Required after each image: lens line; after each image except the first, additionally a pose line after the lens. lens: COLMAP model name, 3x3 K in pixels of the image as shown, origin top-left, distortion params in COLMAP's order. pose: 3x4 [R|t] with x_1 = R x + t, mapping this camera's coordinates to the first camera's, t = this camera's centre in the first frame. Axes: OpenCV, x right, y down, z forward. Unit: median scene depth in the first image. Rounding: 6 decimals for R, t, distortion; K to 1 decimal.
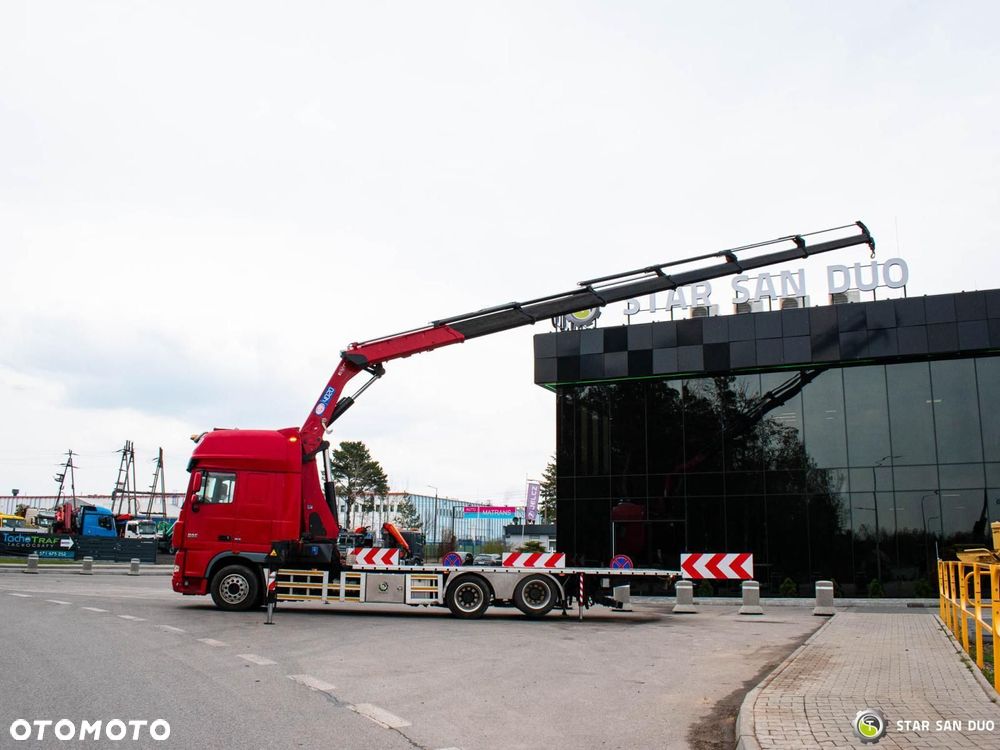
lens RADIAL K [[851.8, 0, 500.0], [0, 851.8, 375.0], [0, 0, 1]] dist [-0.100812, 0.101837]
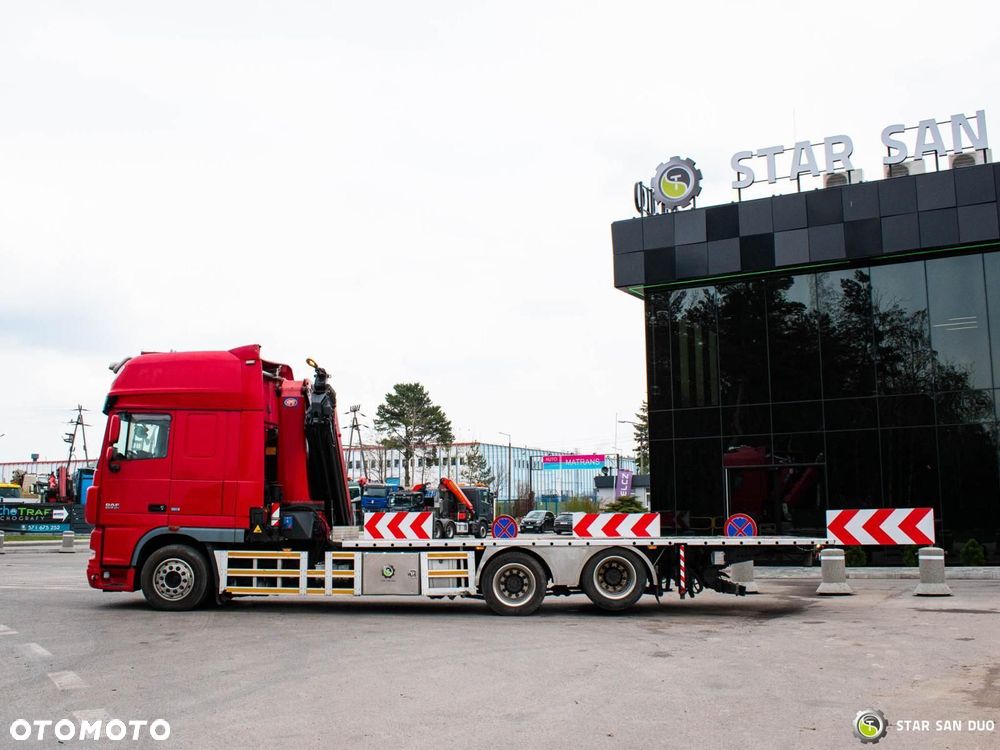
lens RADIAL K [[997.8, 0, 500.0], [0, 997.8, 375.0], [0, 0, 1]] dist [-0.027453, -0.154511]
pose [[0.995538, -0.037082, -0.086775, 0.024856], [0.043238, 0.996598, 0.070169, 0.036490], [0.083878, -0.073608, 0.993754, 0.202429]]
